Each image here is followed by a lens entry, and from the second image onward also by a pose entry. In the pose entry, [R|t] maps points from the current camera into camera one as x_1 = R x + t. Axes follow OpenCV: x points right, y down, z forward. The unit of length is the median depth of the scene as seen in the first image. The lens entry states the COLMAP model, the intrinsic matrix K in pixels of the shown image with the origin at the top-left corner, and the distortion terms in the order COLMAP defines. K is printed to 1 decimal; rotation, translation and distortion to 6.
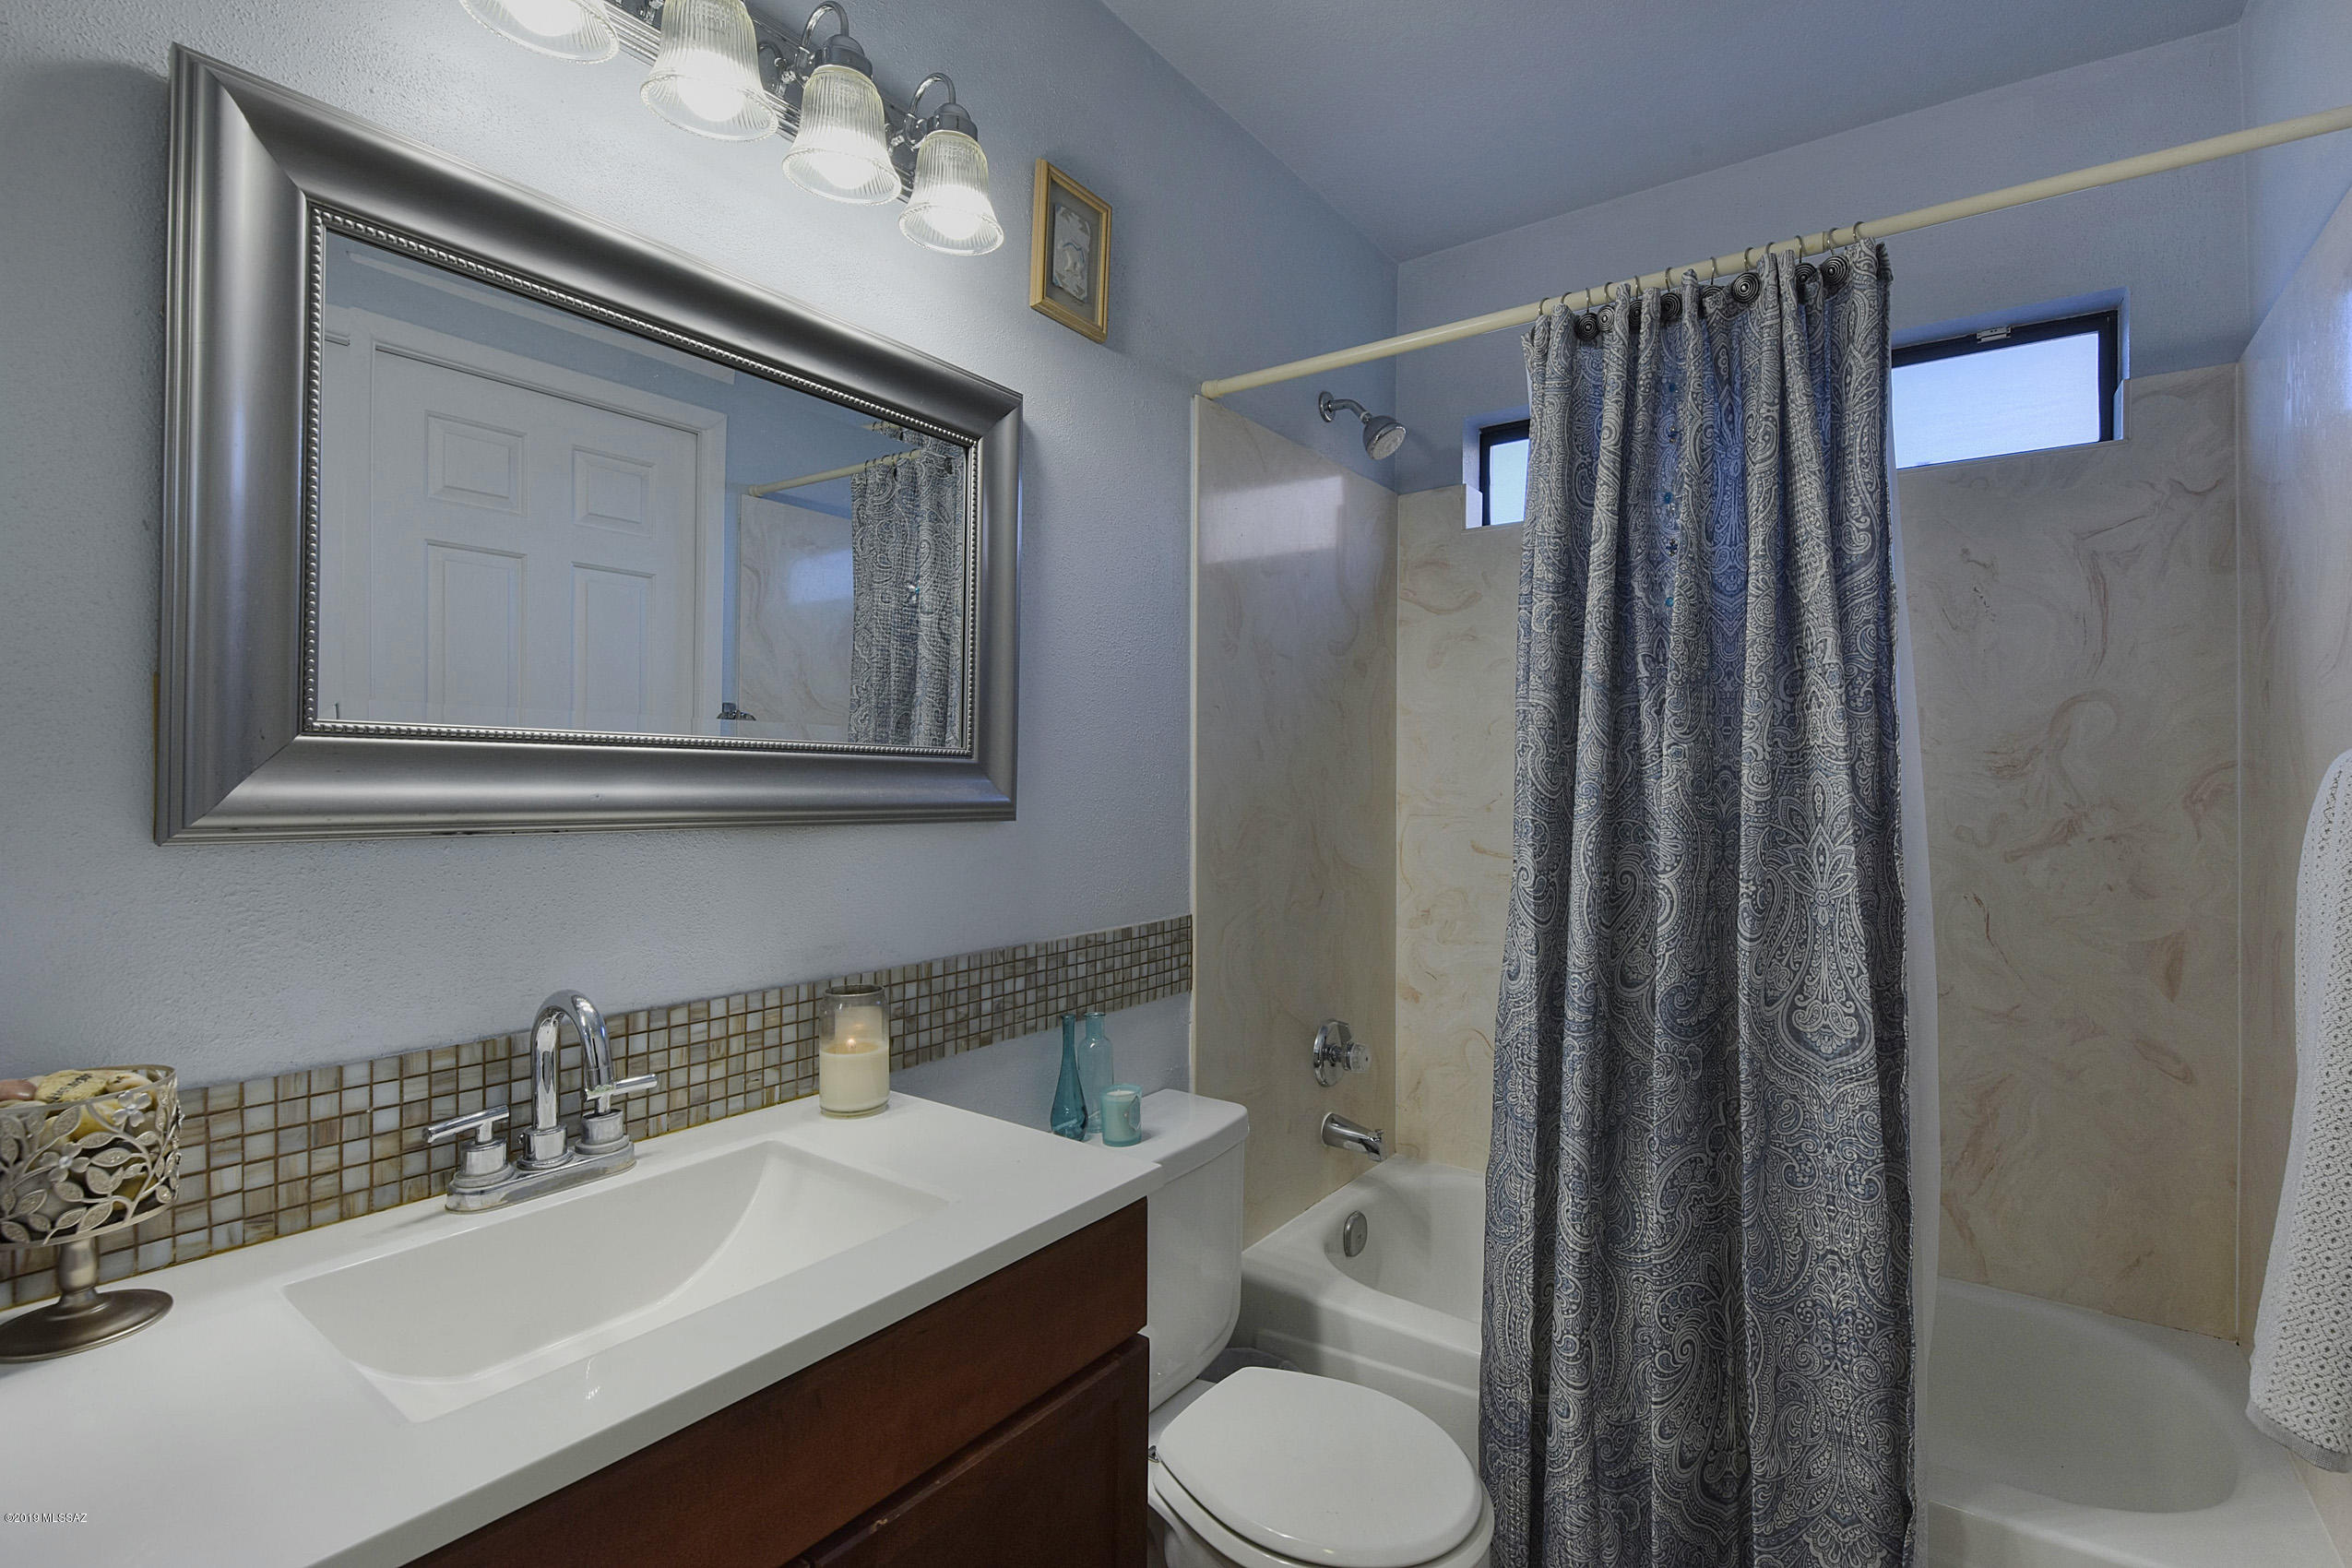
lens RADIAL K [[1064.6, 0, 1236.4], [0, 1064.6, 775.4], [0, 0, 1]] dist [-0.004358, -0.001115]
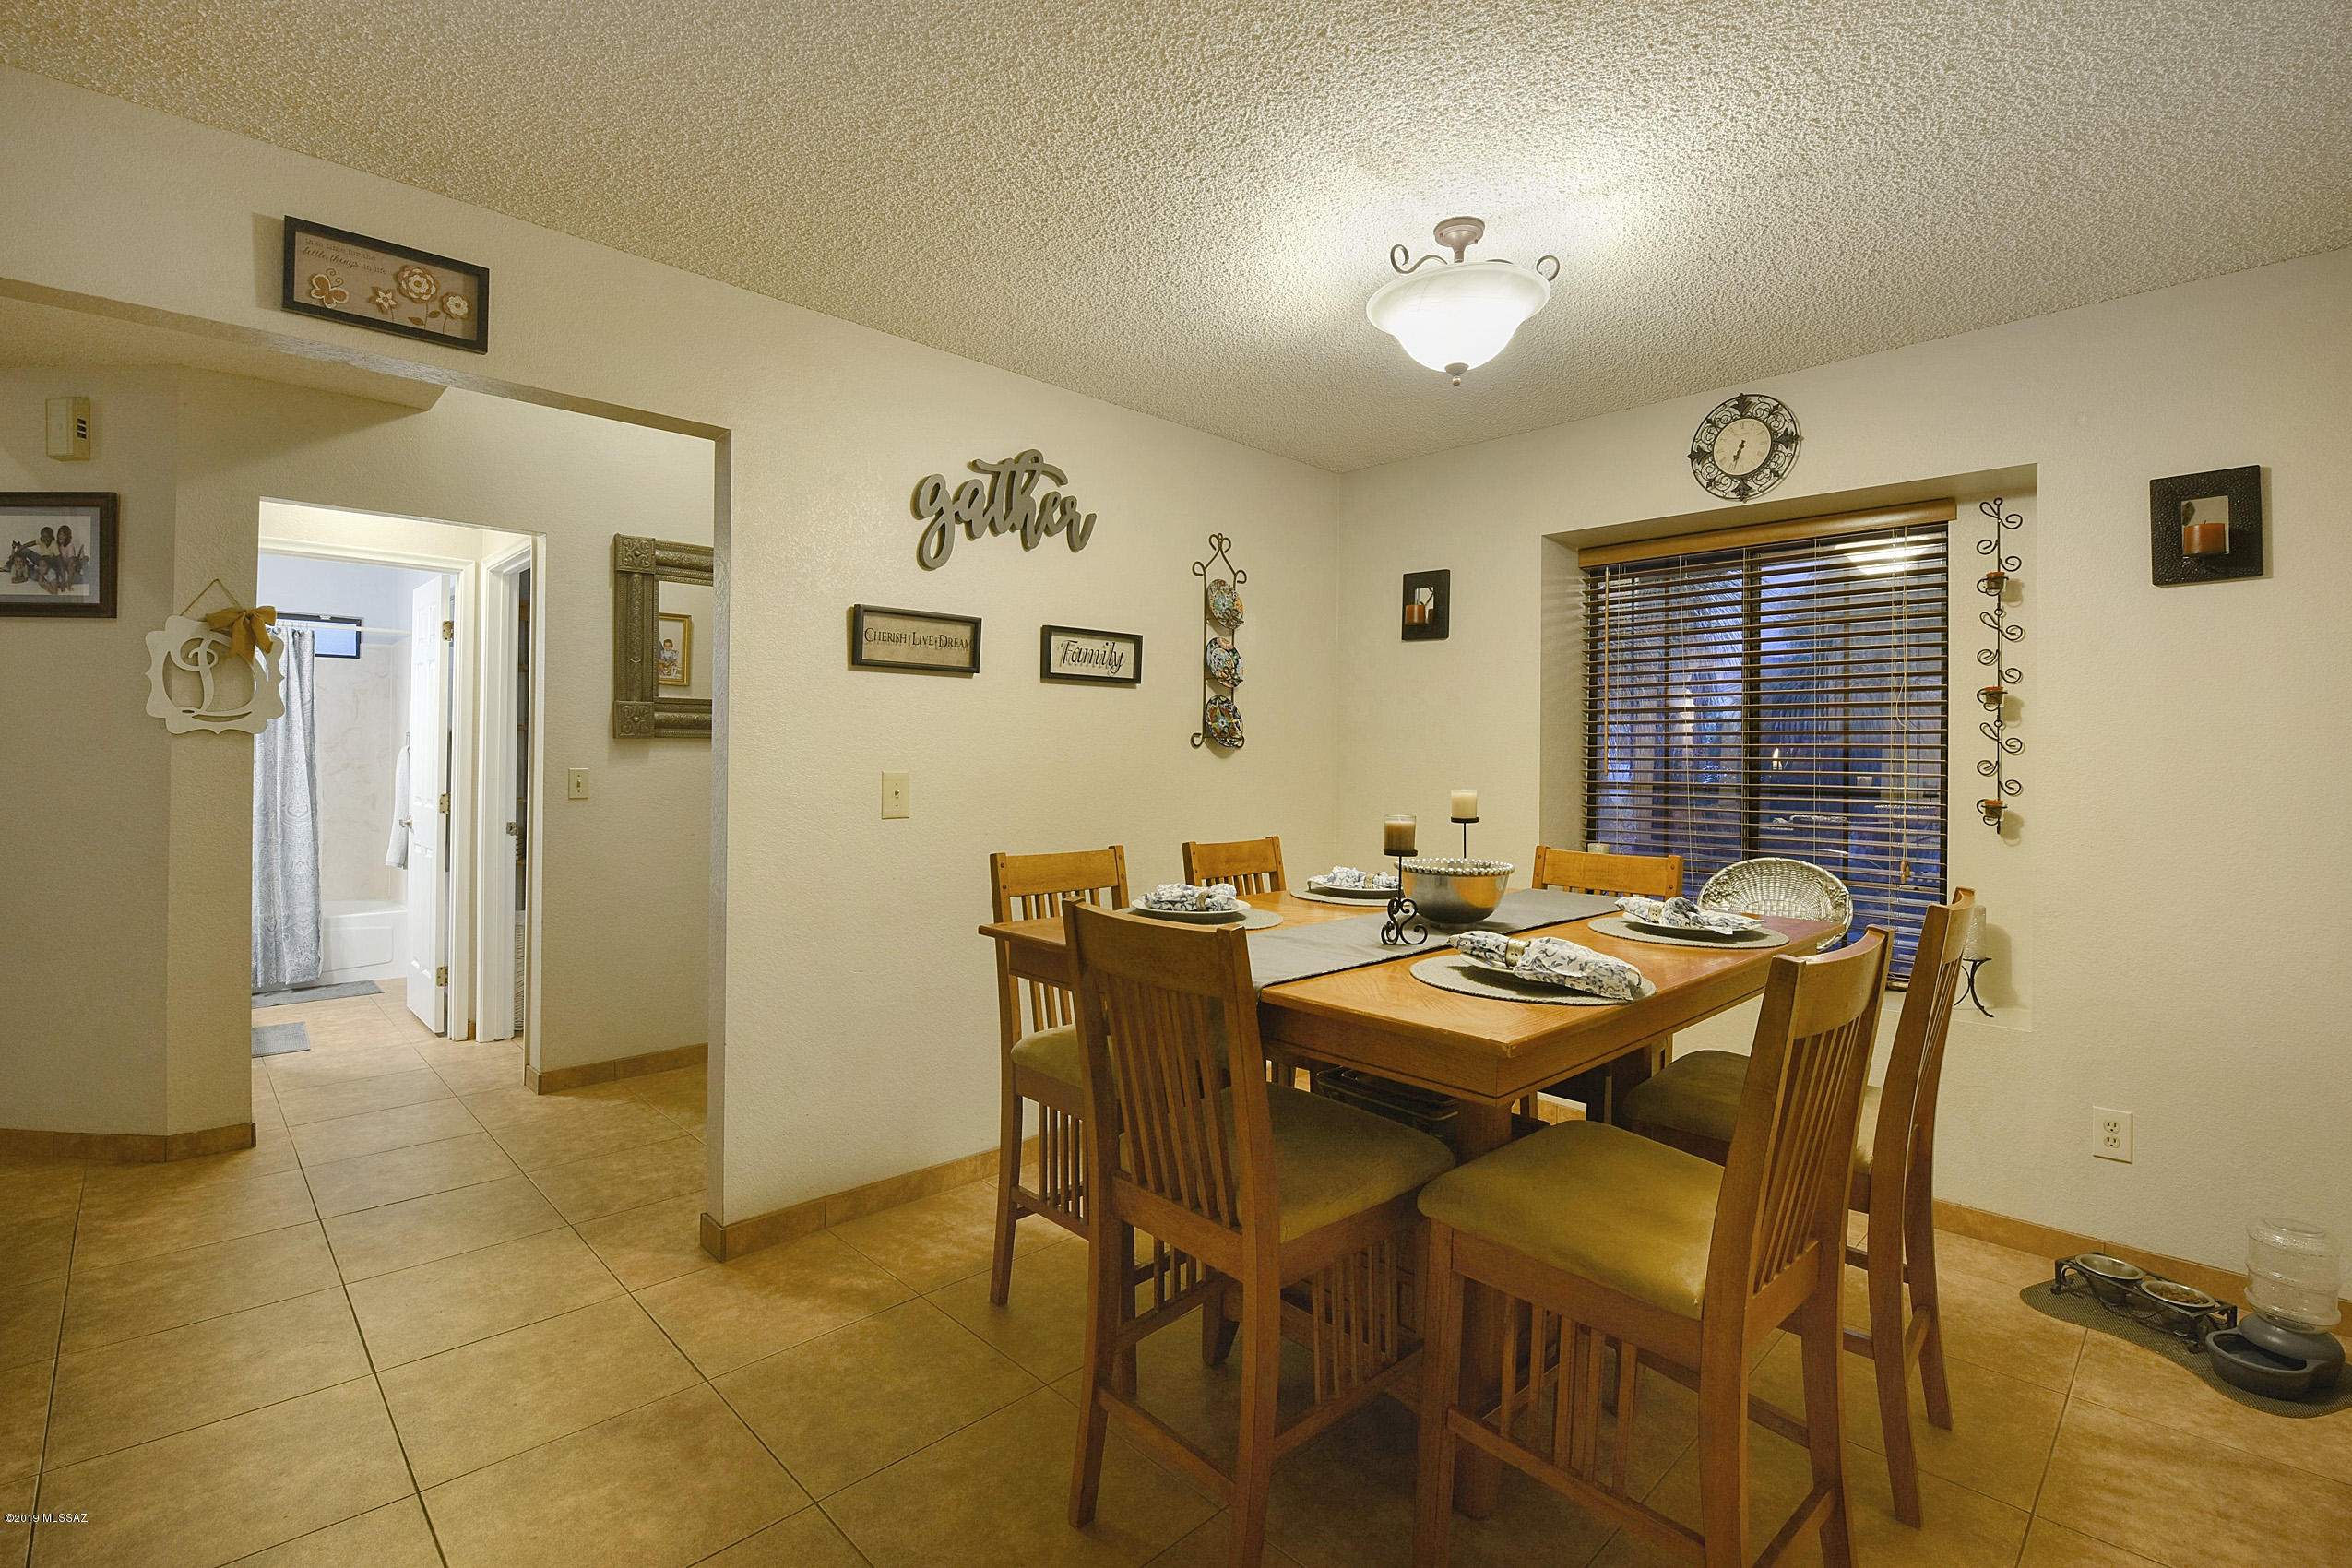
lens RADIAL K [[1109.0, 0, 1151.7], [0, 1109.0, 753.7], [0, 0, 1]] dist [-0.009867, -0.001502]
pose [[0.241669, -0.002307, 0.970356, -2.841730], [-0.008254, 0.999956, 0.004433, -0.036664], [-0.970324, -0.009080, 0.241639, -3.313760]]
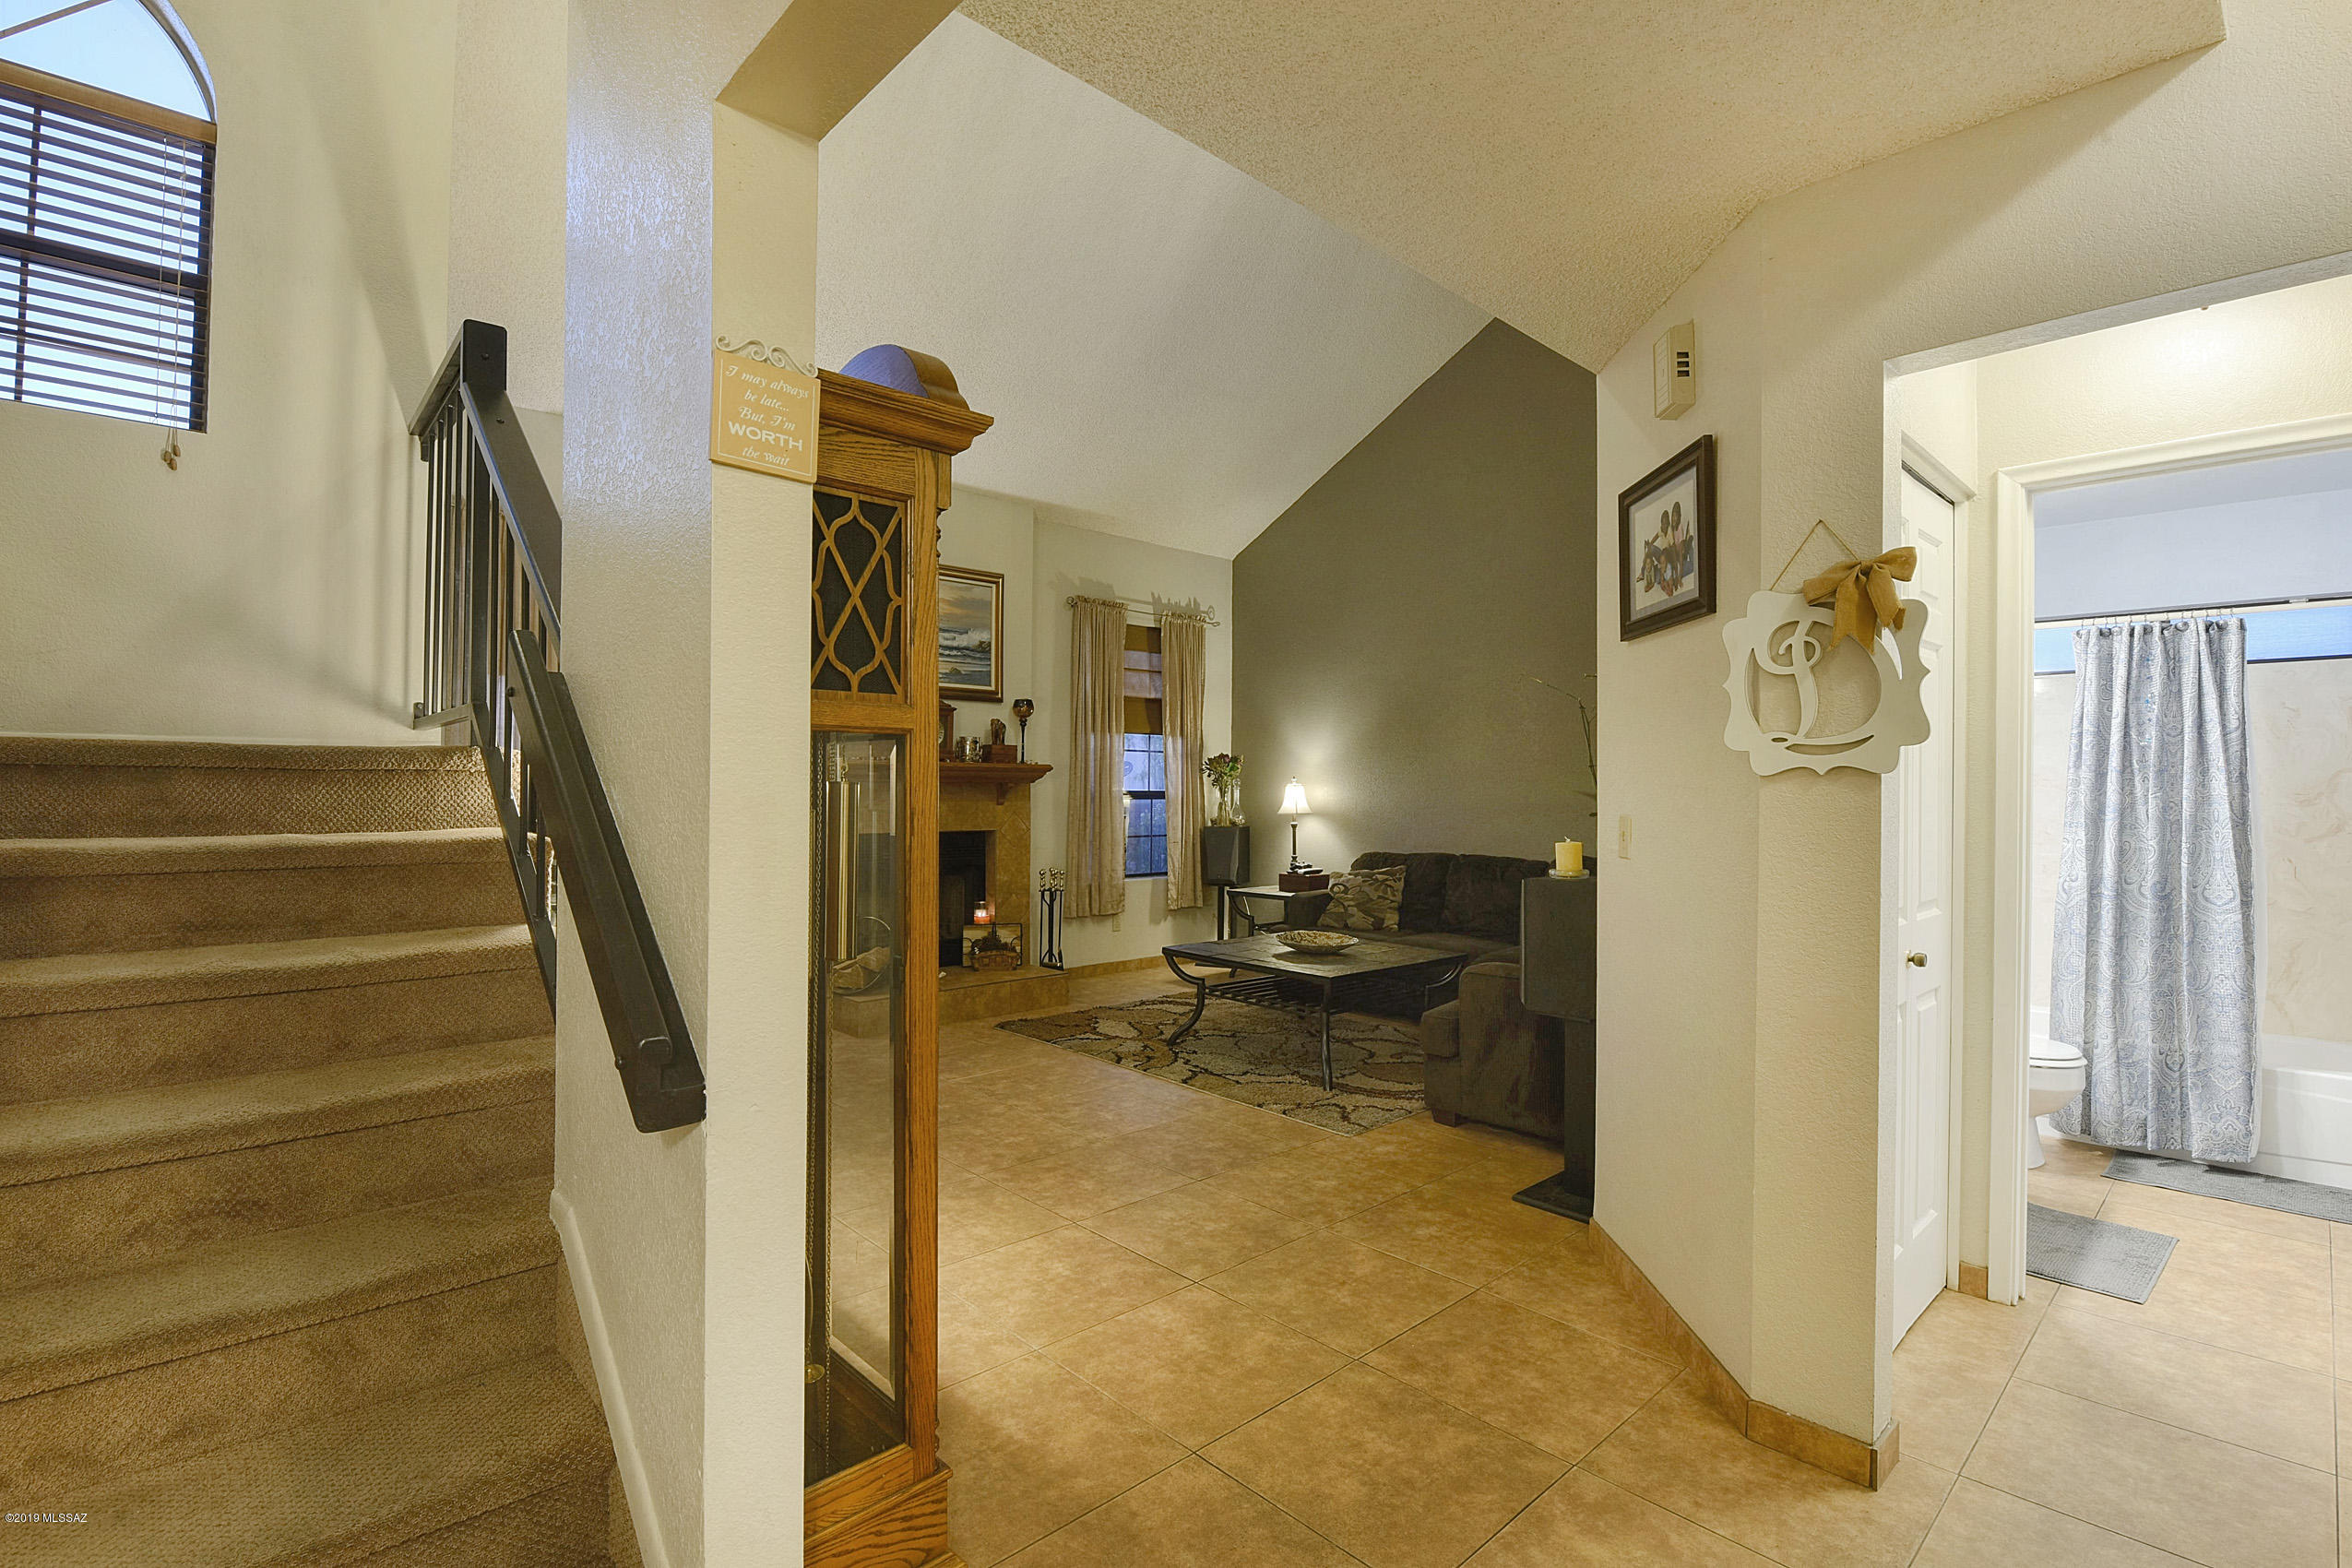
lens RADIAL K [[1051.8, 0, 1147.1], [0, 1051.8, 786.9], [0, 0, 1]] dist [-0.017205, -0.000368]
pose [[0.969132, 0.001962, -0.246534, -1.471380], [-0.003142, 0.999985, -0.004394, -0.026454], [0.246521, 0.005033, 0.969124, -2.269100]]
